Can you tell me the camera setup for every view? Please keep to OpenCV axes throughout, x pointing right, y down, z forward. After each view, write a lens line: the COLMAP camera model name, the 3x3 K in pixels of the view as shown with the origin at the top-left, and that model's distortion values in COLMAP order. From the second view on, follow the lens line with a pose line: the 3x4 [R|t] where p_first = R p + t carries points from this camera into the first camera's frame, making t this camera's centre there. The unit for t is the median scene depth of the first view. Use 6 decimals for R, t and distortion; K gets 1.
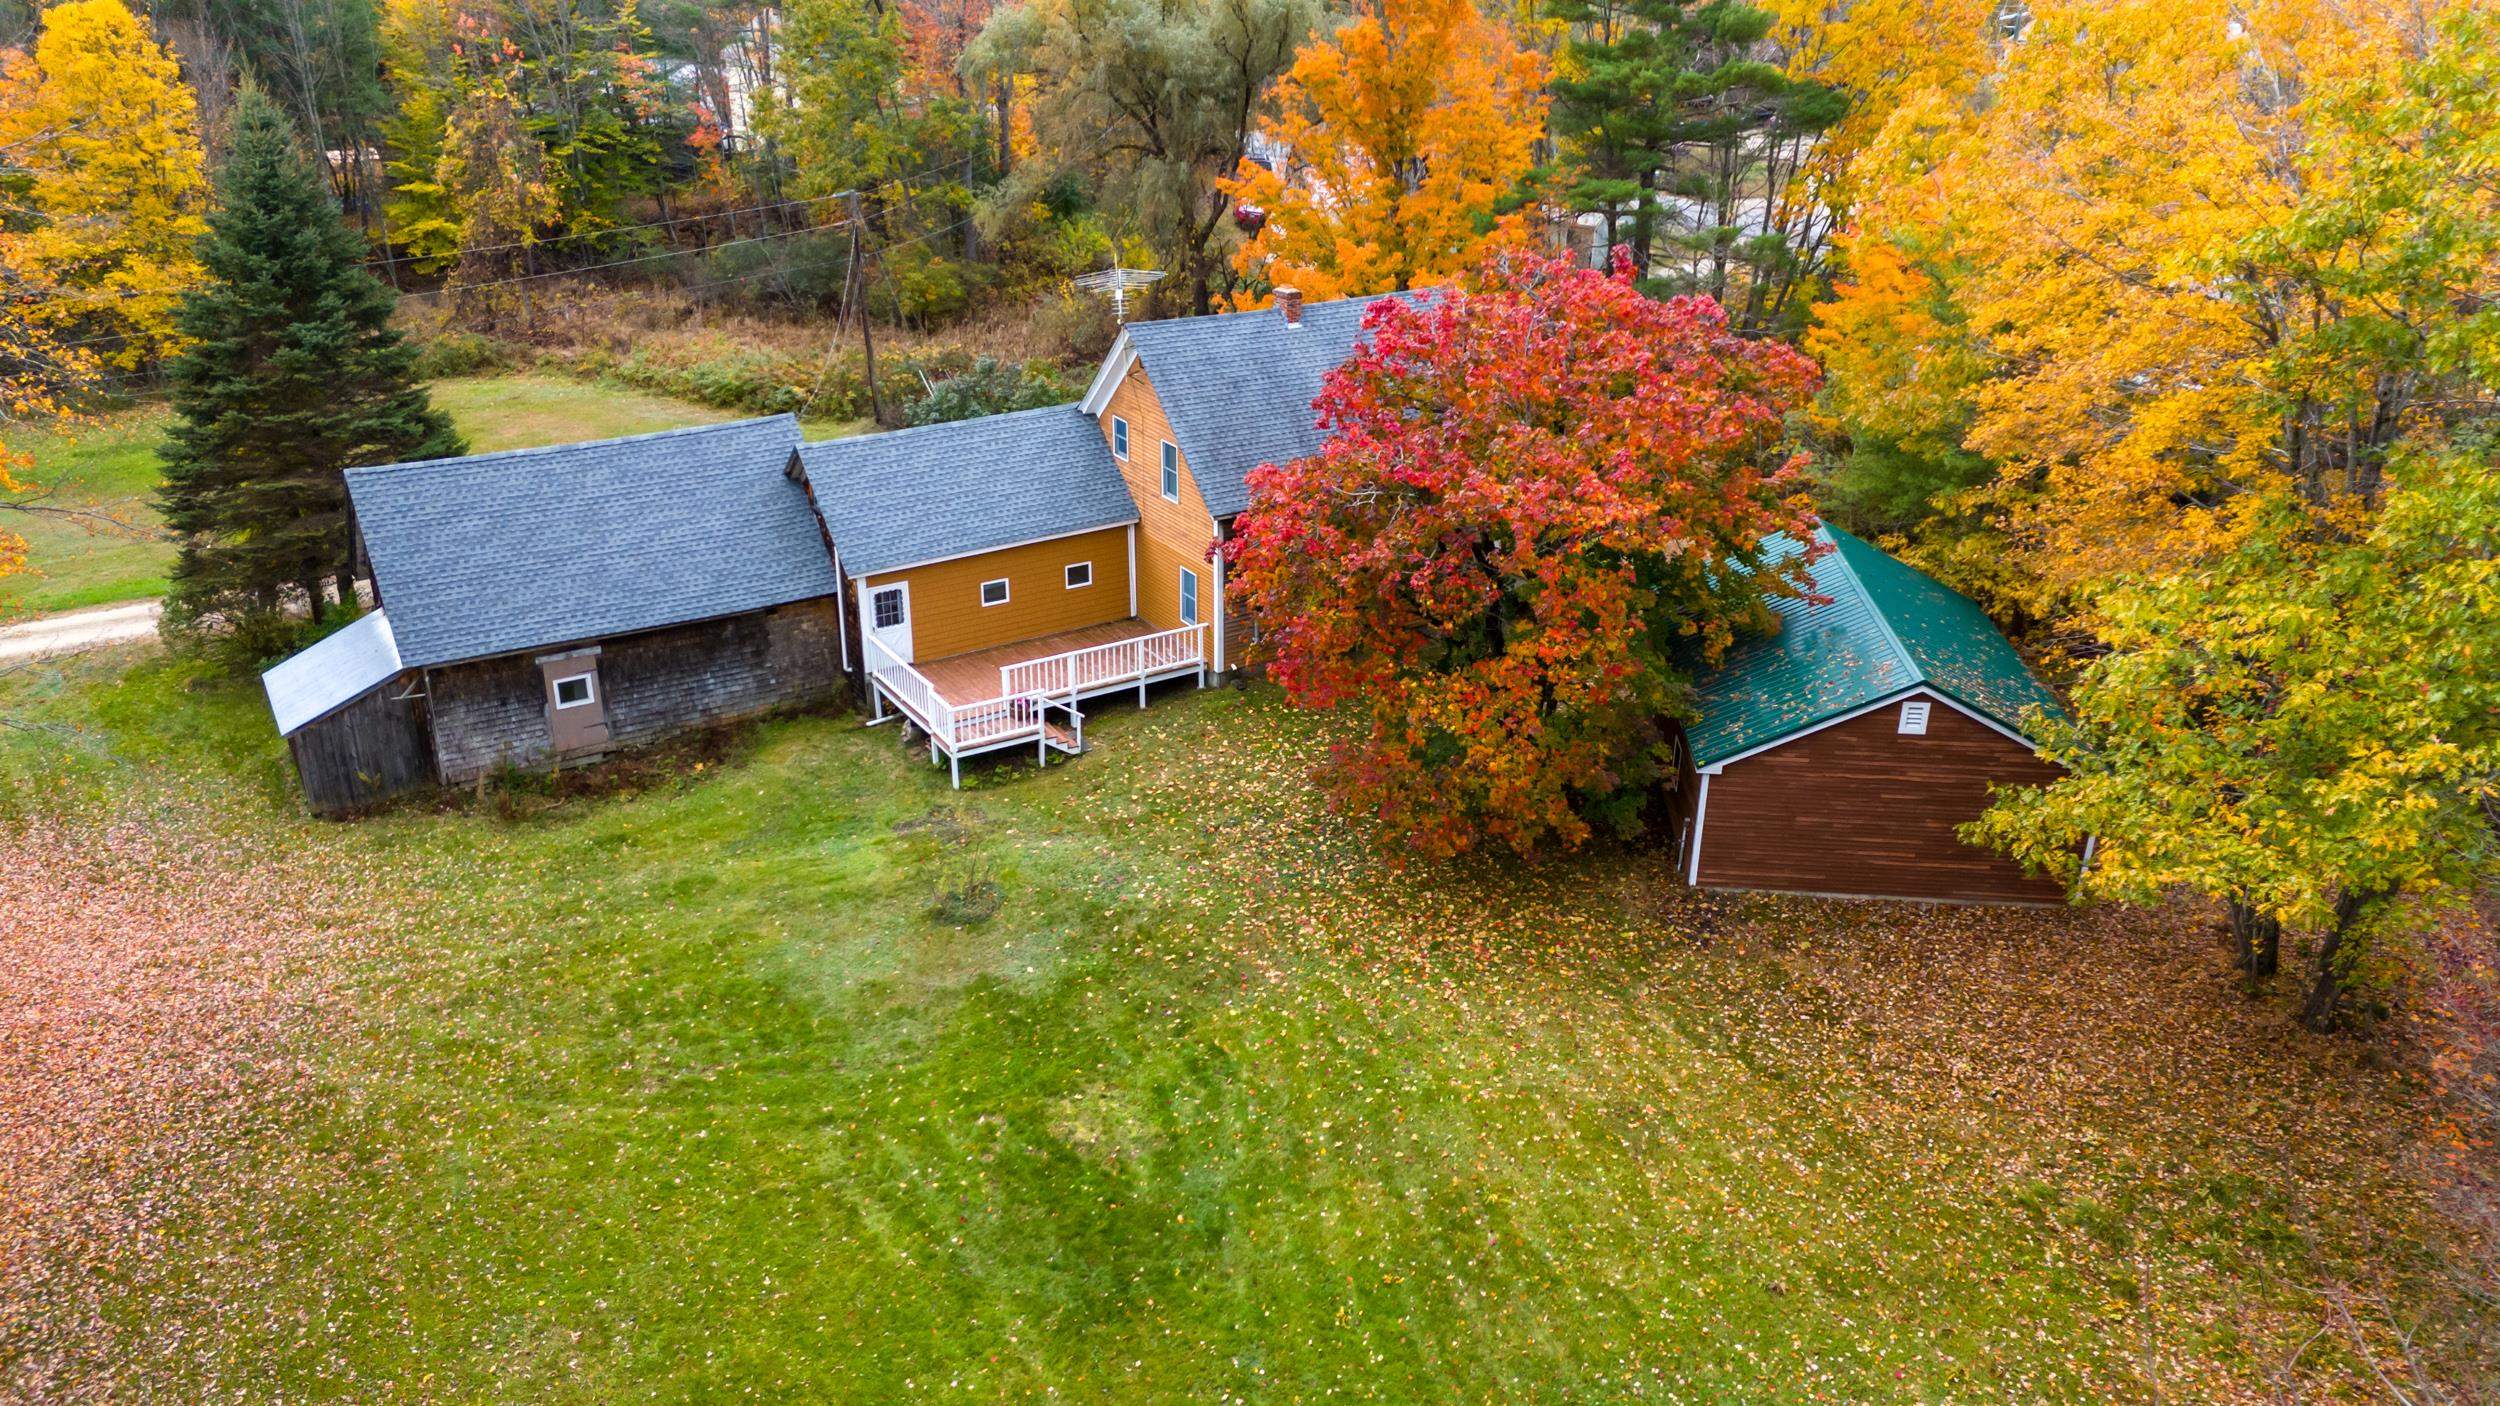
lens RADIAL K [[1858.0, 0, 1269.0], [0, 1858.0, 729.7], [0, 0, 1]] dist [0.075533, -0.075572]
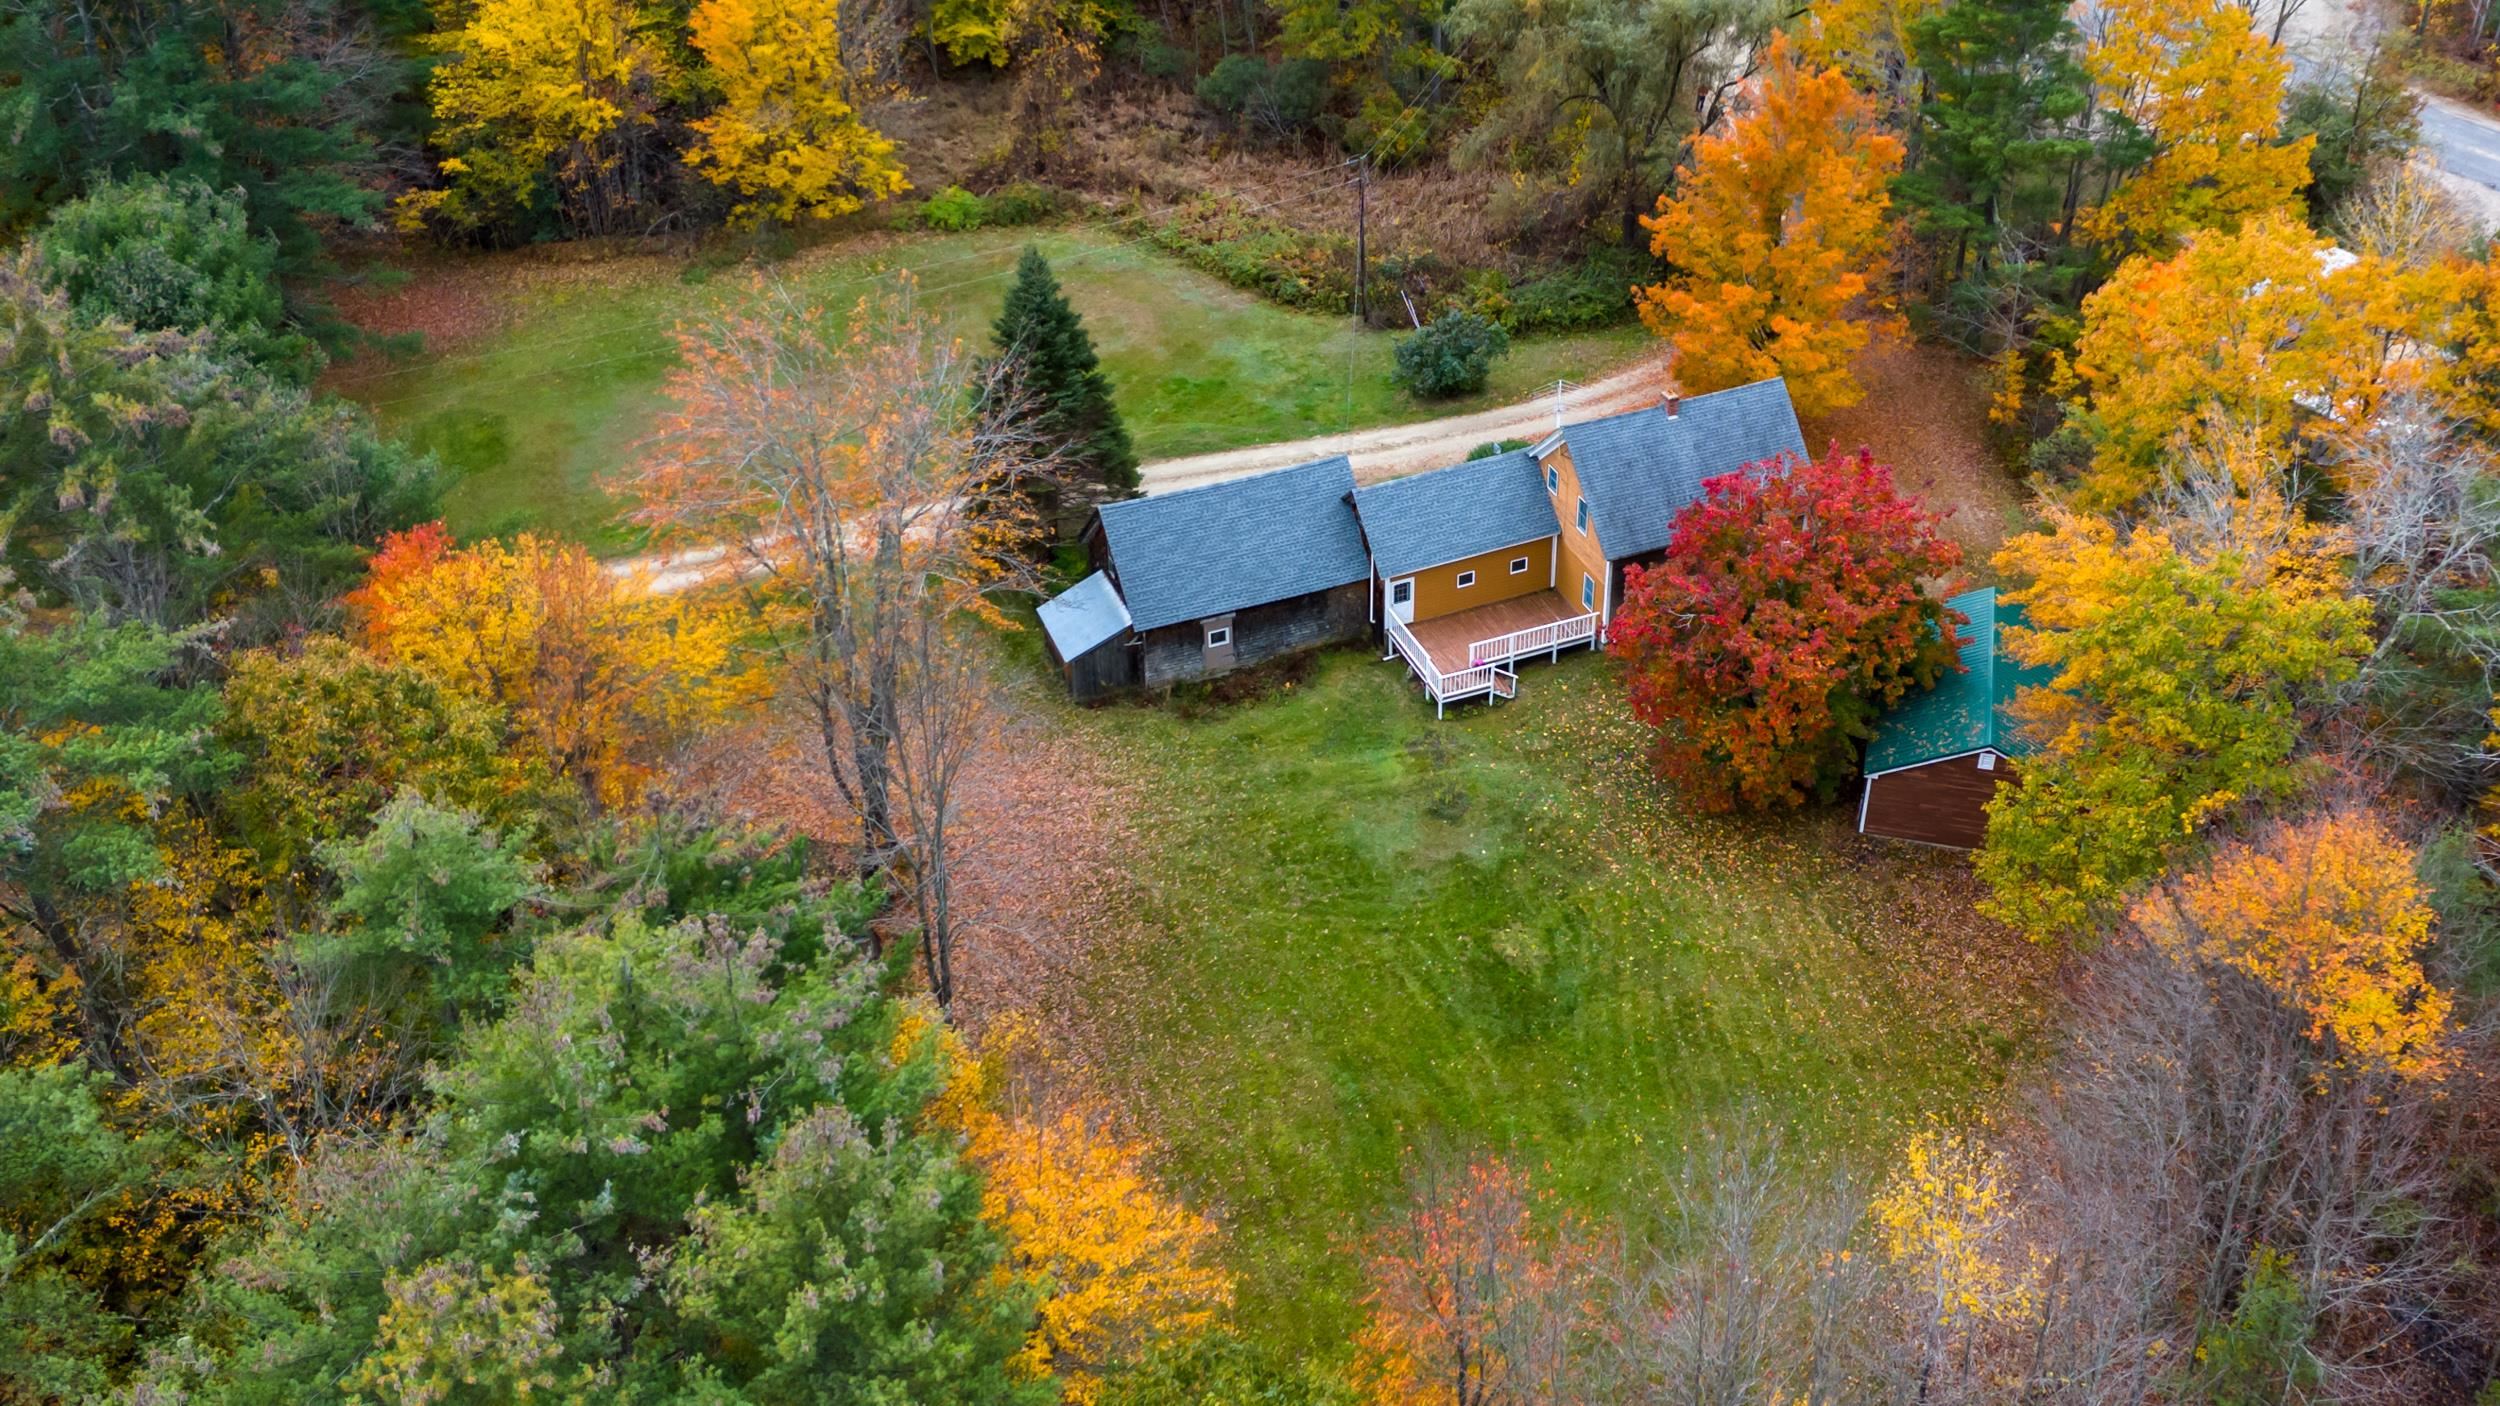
lens RADIAL K [[2655.9, 0, 1365.3], [0, 2655.9, 638.6], [0, 0, 1]] dist [0.107039, 0.000000]
pose [[0.988828, 0.084191, -0.123011, 0.059367], [-0.059055, 0.978963, 0.195306, -0.554878], [0.136866, -0.185859, 0.972997, -1.464513]]
